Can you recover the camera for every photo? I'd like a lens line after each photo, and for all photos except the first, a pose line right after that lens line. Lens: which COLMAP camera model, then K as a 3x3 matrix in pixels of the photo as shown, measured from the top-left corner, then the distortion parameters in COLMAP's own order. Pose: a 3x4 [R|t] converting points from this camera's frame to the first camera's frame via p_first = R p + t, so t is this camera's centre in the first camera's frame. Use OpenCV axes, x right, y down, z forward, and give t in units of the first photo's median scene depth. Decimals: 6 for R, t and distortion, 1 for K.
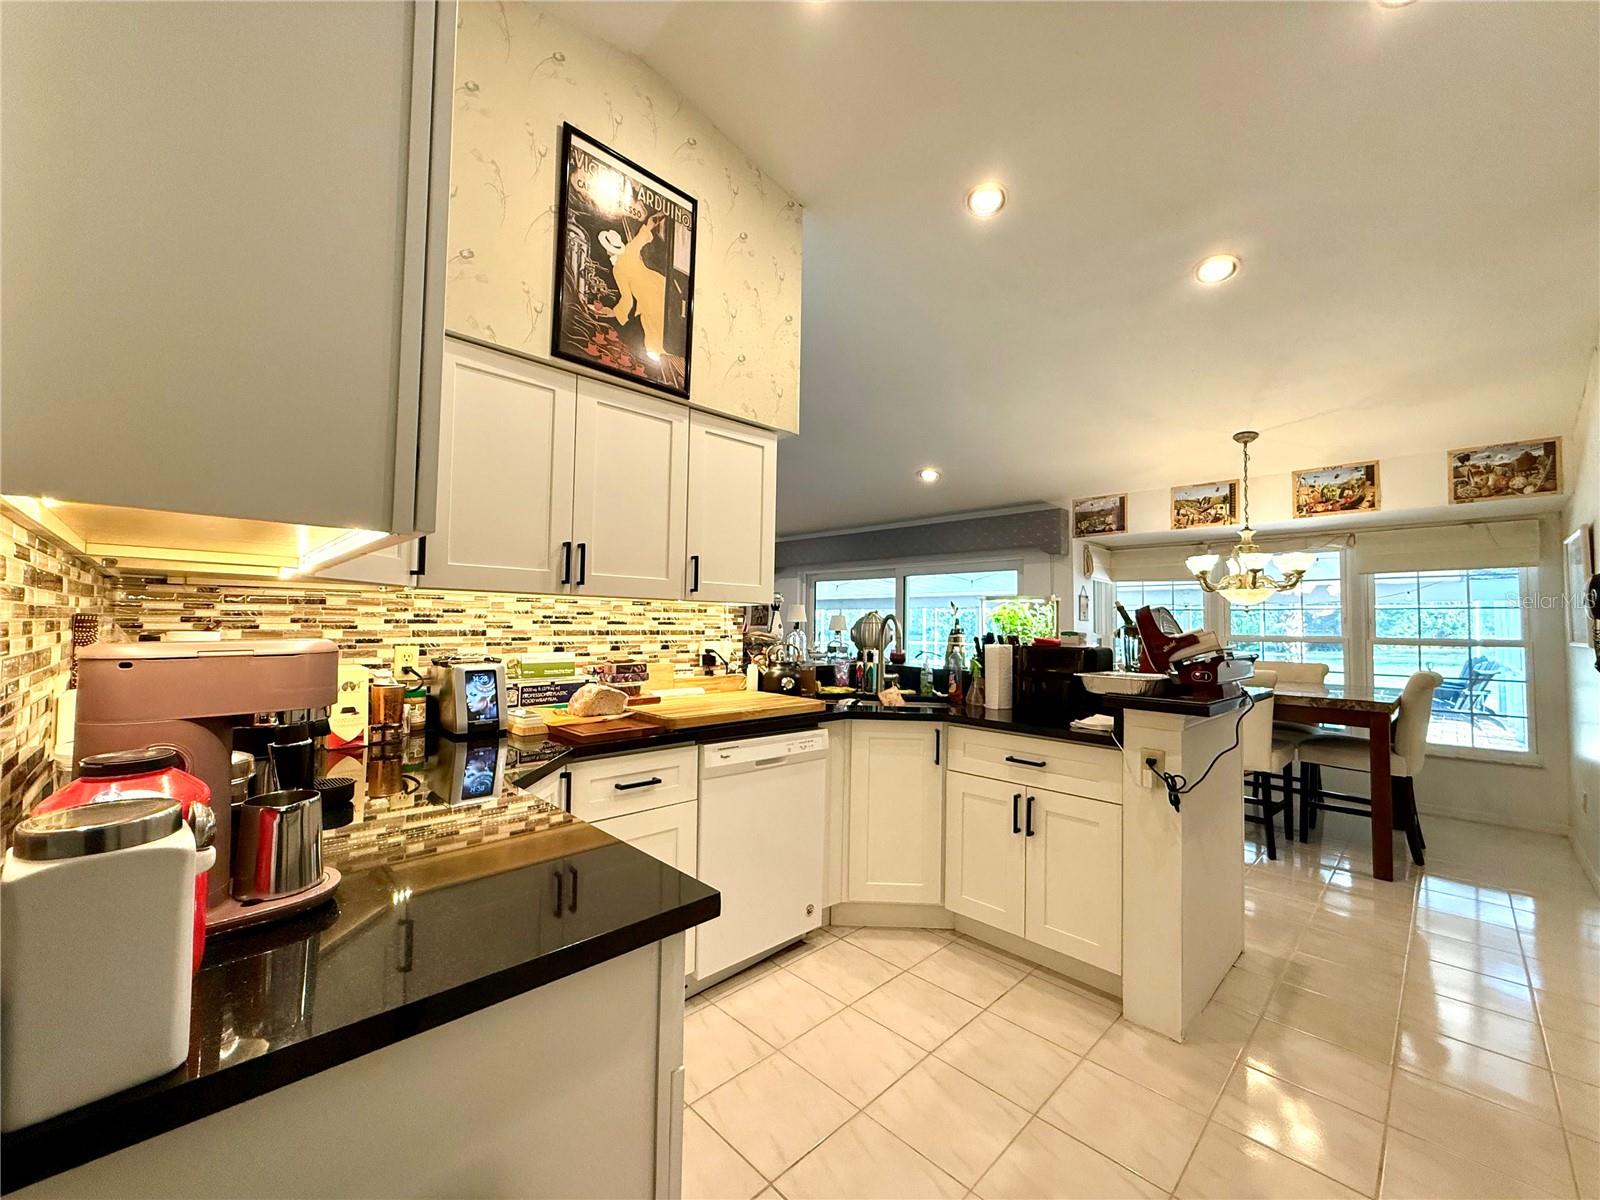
lens RADIAL K [[638.4, 0, 796.1], [0, 638.4, 600.5], [0, 0, 1]] dist [-0.000240, -0.000014]
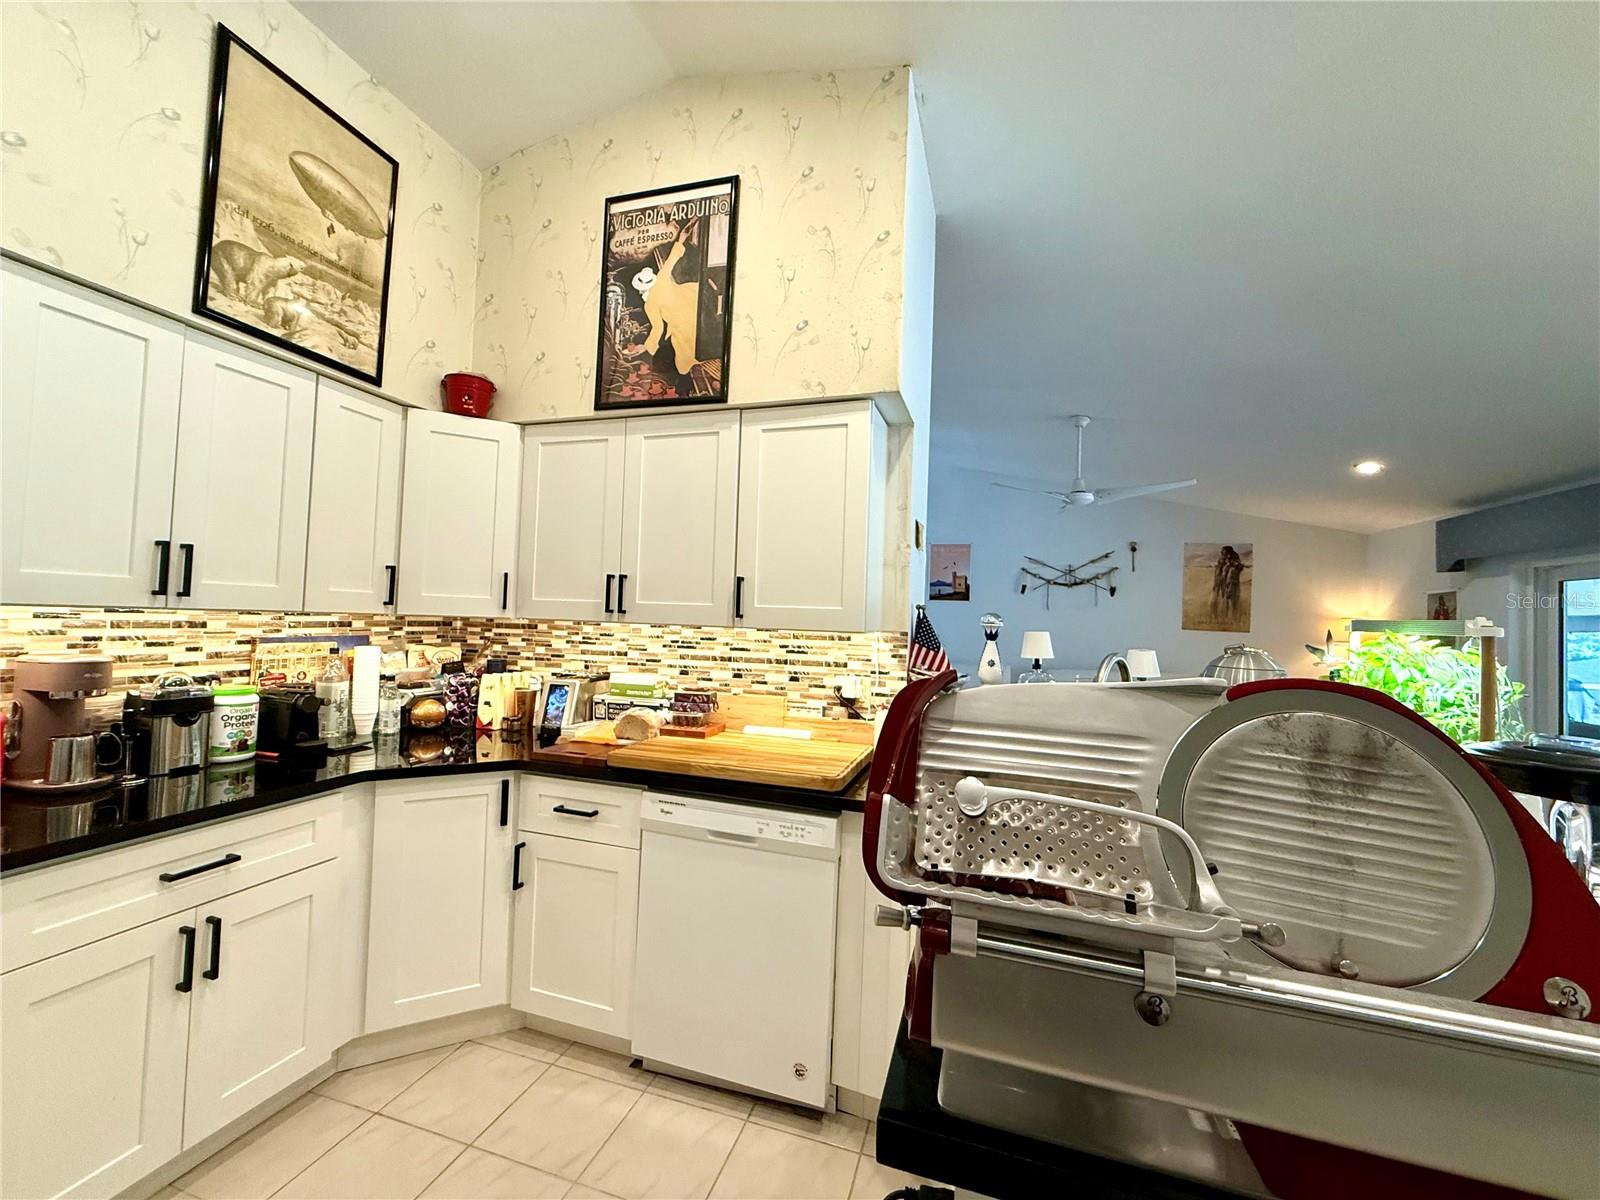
lens RADIAL K [[638.4, 0, 796.1], [0, 638.4, 600.5], [0, 0, 1]] dist [-0.000240, -0.000014]
pose [[0.471935, -0.026090, -0.881247, 0.678368], [0.006178, 0.999635, -0.026286, -0.014373], [0.881612, 0.006961, 0.471924, 0.689046]]
